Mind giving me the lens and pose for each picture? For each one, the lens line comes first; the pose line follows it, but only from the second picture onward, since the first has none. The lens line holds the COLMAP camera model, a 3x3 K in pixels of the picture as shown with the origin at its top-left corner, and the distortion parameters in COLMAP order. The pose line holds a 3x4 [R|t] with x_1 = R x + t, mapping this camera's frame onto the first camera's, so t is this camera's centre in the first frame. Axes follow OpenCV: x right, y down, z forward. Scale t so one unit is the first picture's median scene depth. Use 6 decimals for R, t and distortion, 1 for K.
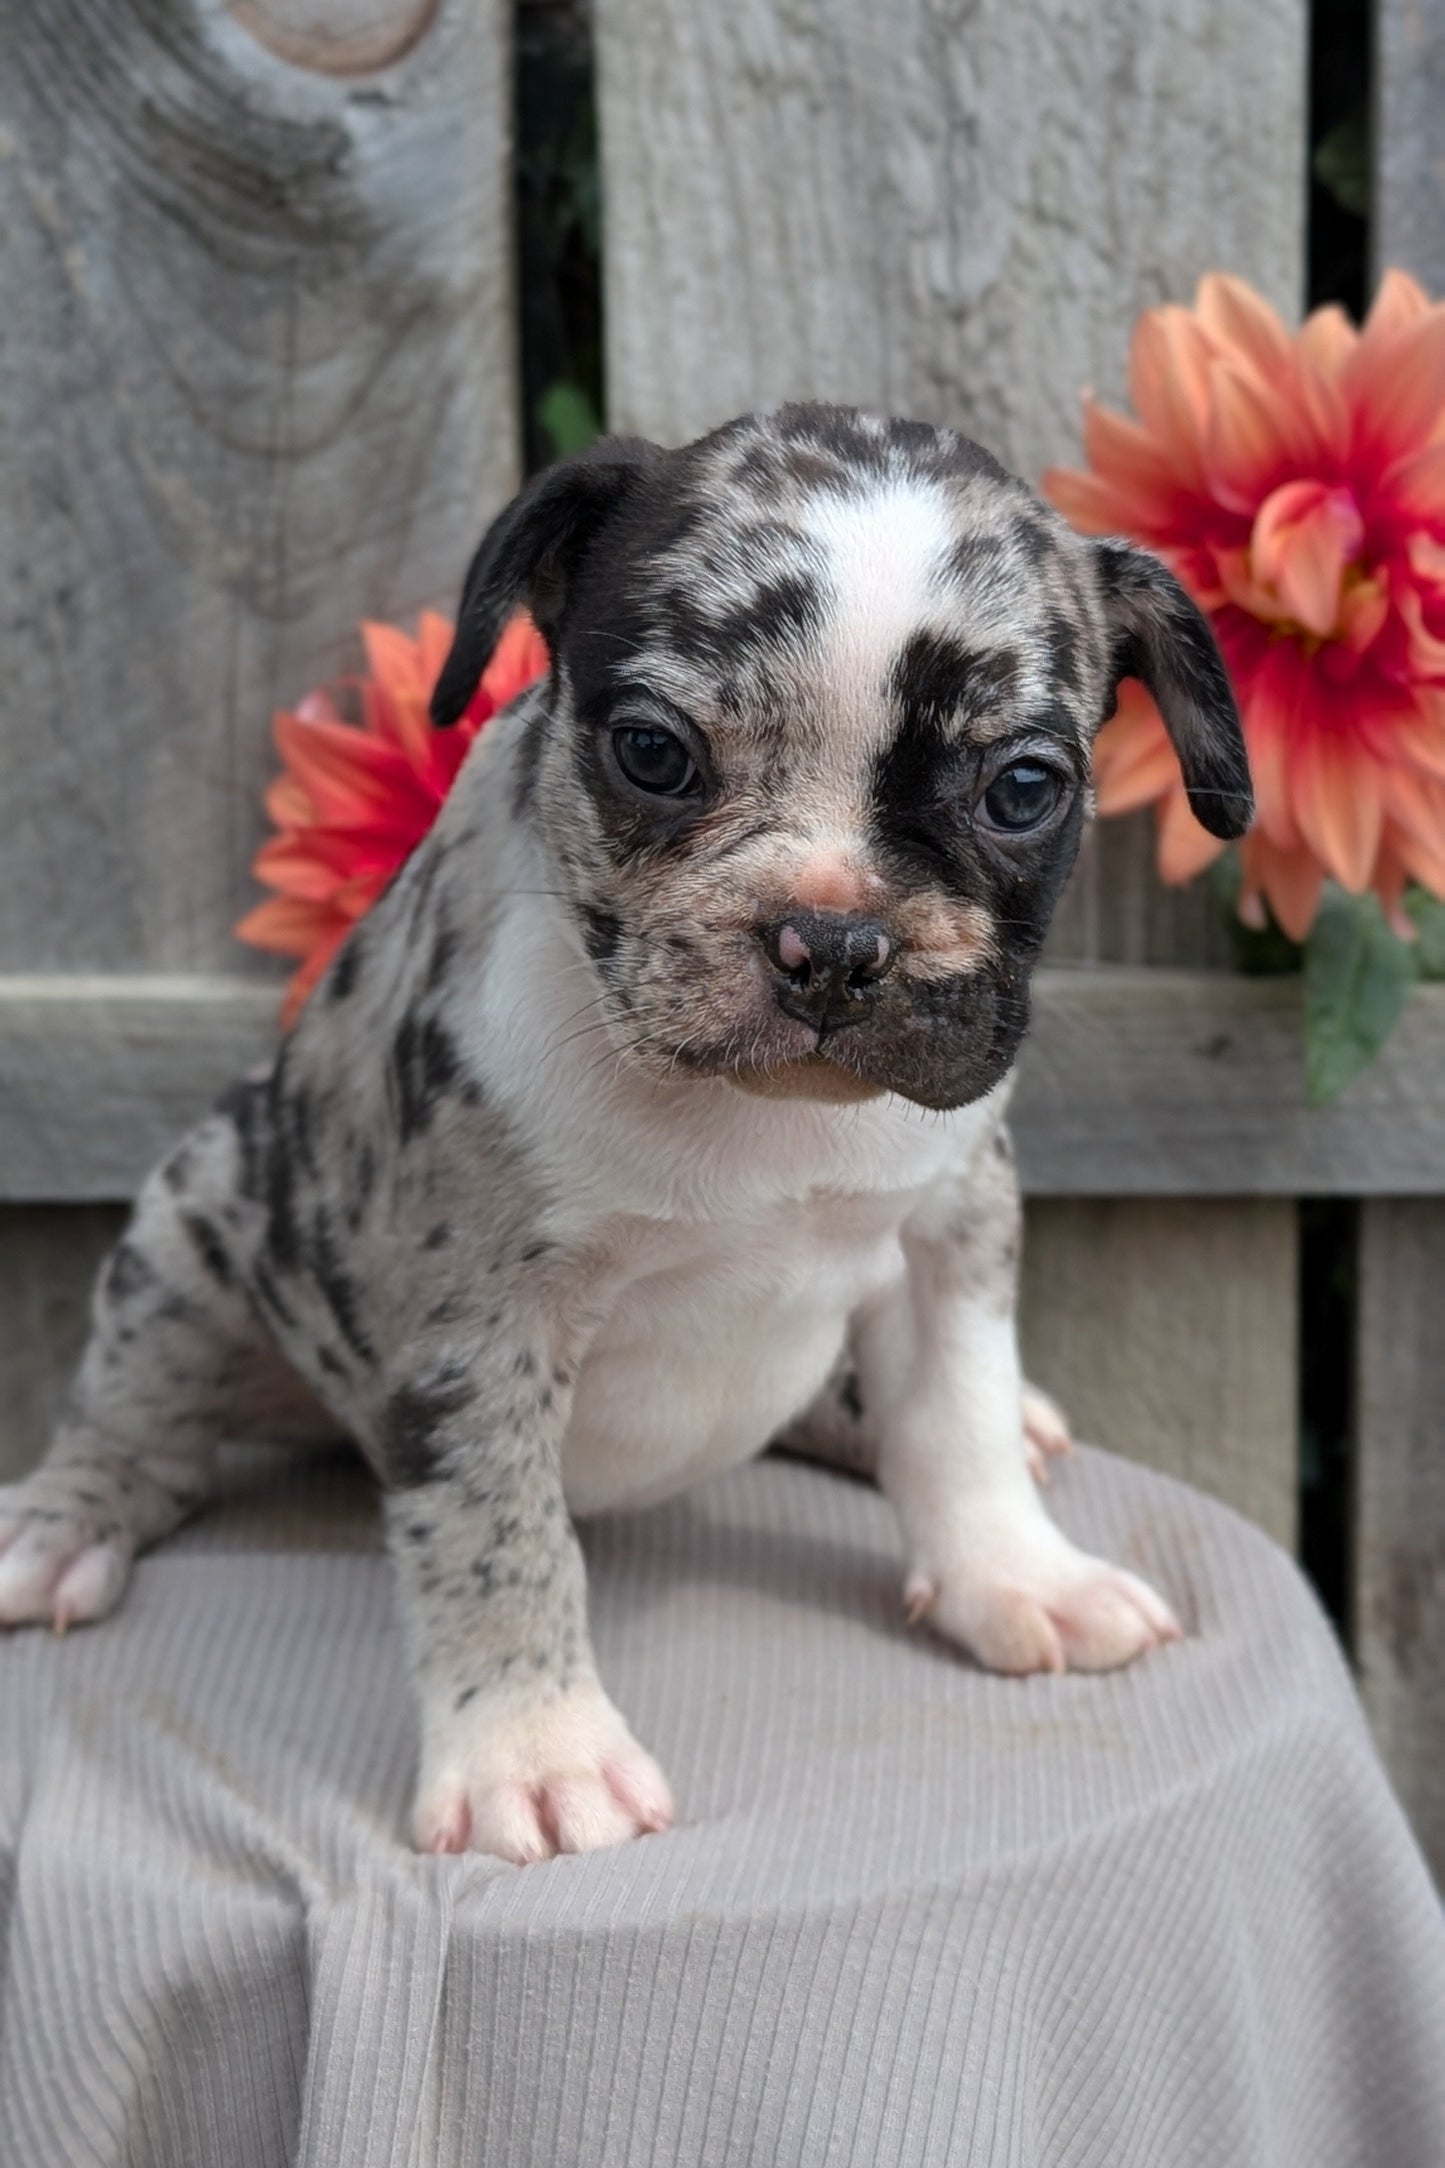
lens RADIAL K [[3651.1, 0, 717.7], [0, 3651.1, 1133.9], [0, 0, 1]] dist [0.141474, -0.696524]
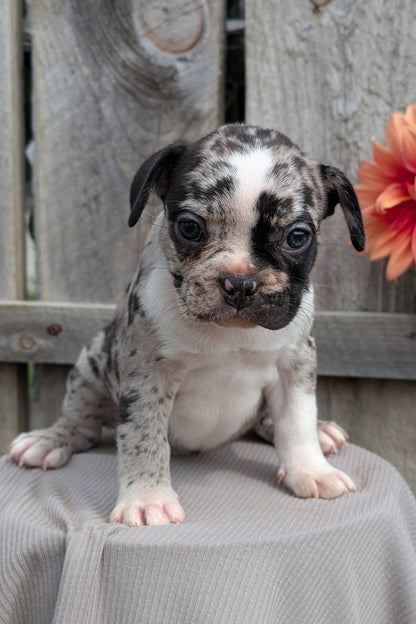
lens RADIAL K [[1047.9, 0, 208.7], [0, 1047.9, 355.1], [0, 0, 1]] dist [0.161977, -0.824101]
pose [[0.980651, 0.050063, -0.189257, 0.138322], [-0.062171, 0.996344, -0.058589, 0.063148], [0.185632, 0.069221, 0.980178, 0.017899]]
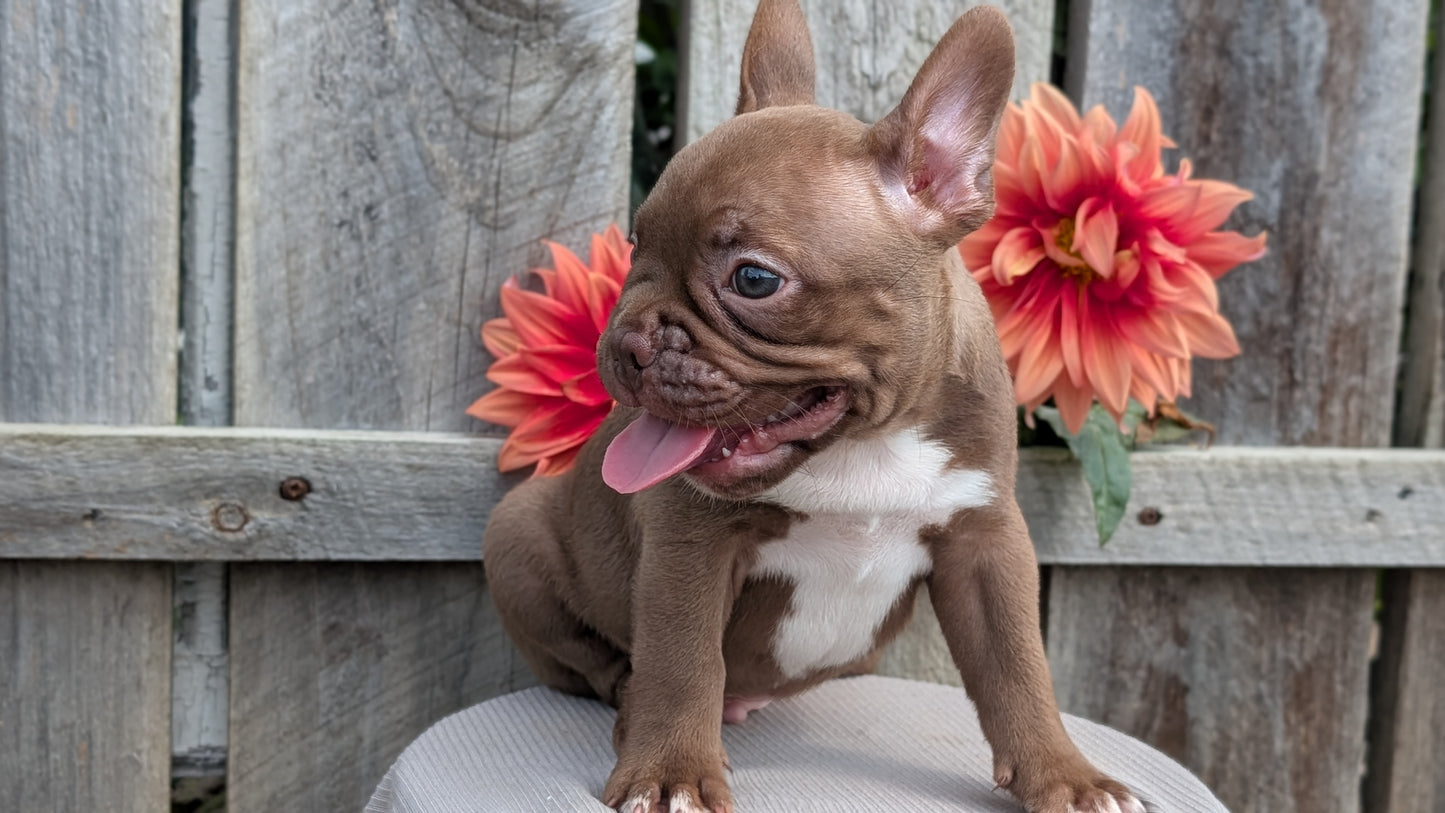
lens RADIAL K [[2082.2, 0, 727.3], [0, 2082.2, 451.7], [0, 0, 1]] dist [0.152299, -0.794575]
pose [[0.957489, 0.027302, 0.287174, -0.304894], [-0.004176, 0.996719, -0.080835, 0.046658], [-0.288438, 0.076199, 0.954462, 0.026077]]
